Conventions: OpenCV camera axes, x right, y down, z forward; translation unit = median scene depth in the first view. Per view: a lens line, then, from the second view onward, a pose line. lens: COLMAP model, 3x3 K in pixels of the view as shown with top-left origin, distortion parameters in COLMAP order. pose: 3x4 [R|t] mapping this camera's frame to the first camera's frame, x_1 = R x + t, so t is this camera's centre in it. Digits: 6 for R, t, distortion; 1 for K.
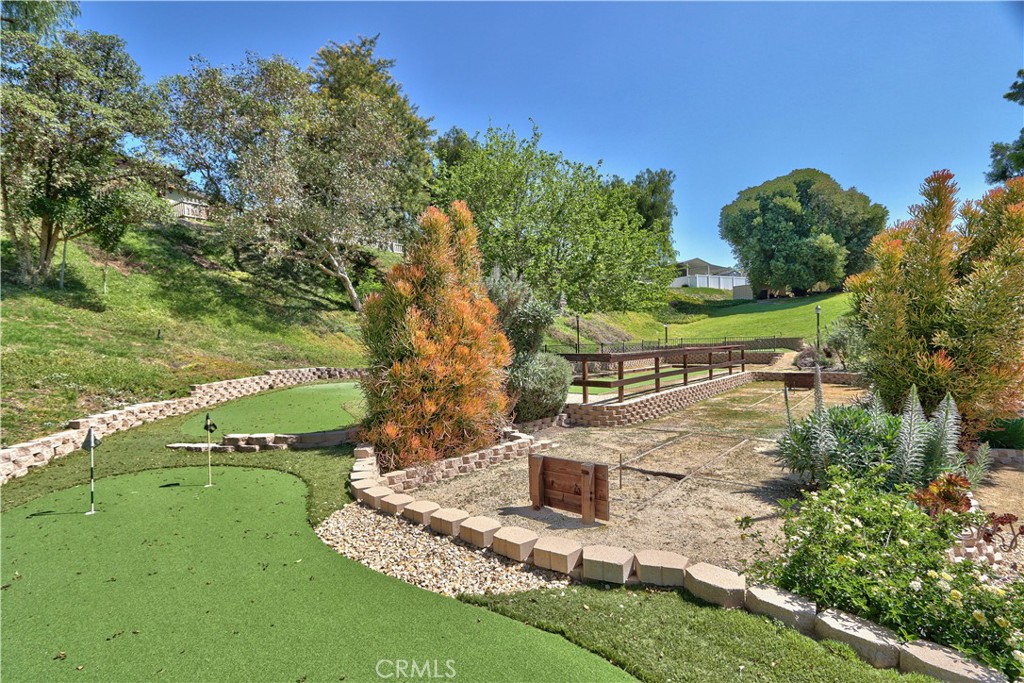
lens RADIAL K [[480.5, 0, 511.8], [0, 480.5, 338.7], [0, 0, 1]] dist [-0.013372, 0.000853]
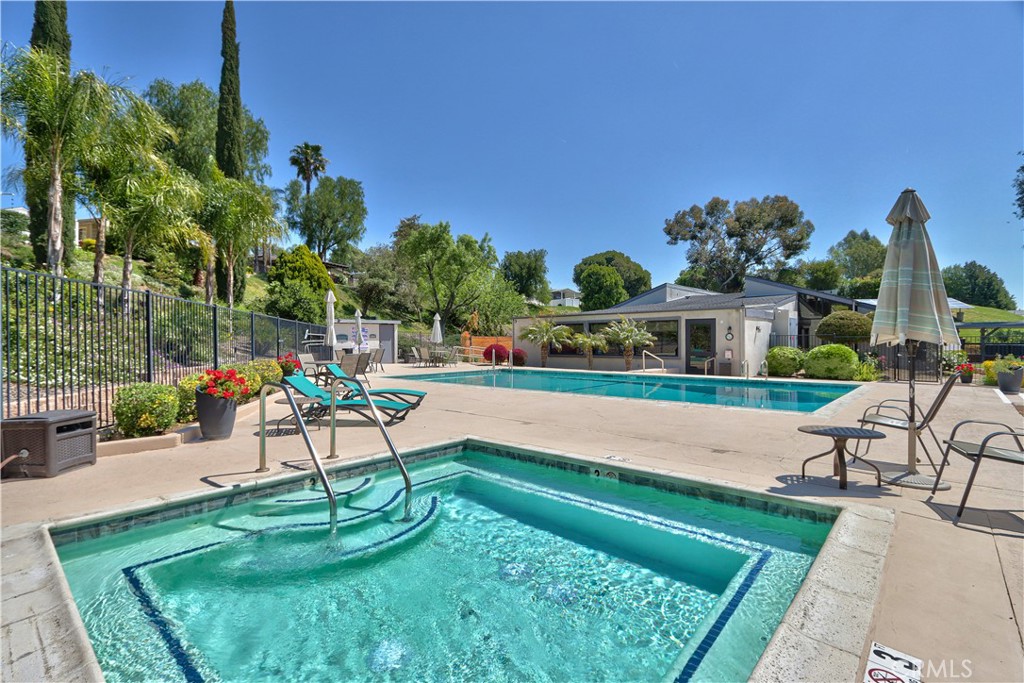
lens RADIAL K [[480.5, 0, 512.0], [0, 480.5, 343.3], [0, 0, 1]] dist [-0.013372, 0.000853]
pose [[0.987409, 0.000050, 0.158190, -0.120902], [-0.001502, 0.999958, 0.009064, 0.021204], [-0.158183, -0.009188, 0.987367, -0.964087]]
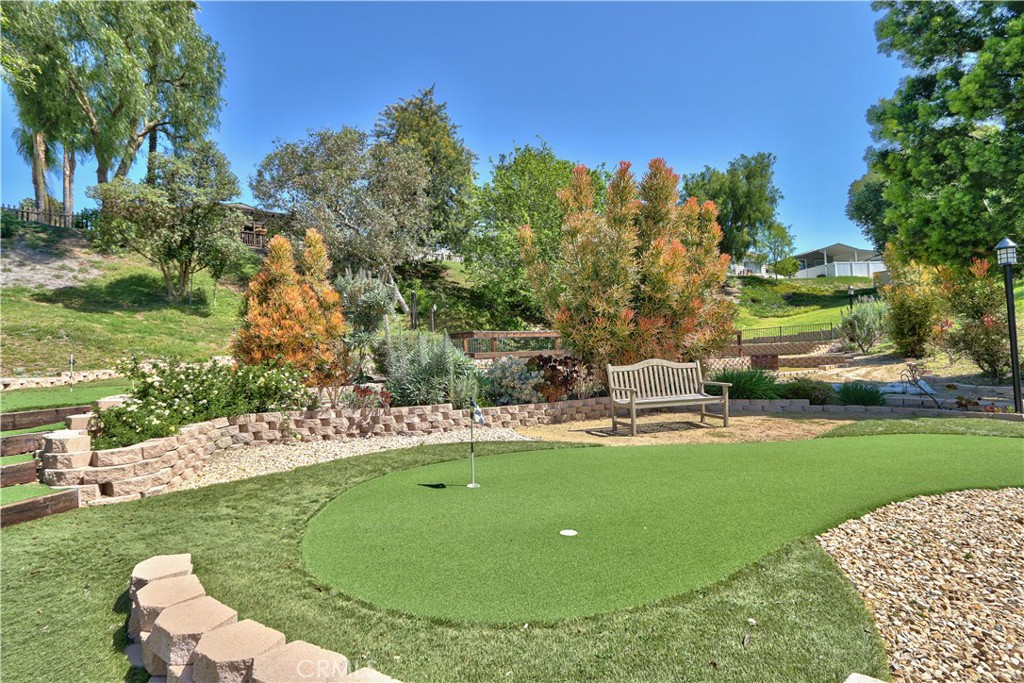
lens RADIAL K [[480.5, 0, 514.2], [0, 480.5, 345.7], [0, 0, 1]] dist [-0.013372, 0.000853]
pose [[0.939244, -0.019994, -0.342667, 0.176015], [0.019192, 0.999799, -0.005733, 0.018589], [0.342713, -0.001192, 0.939440, -0.037724]]
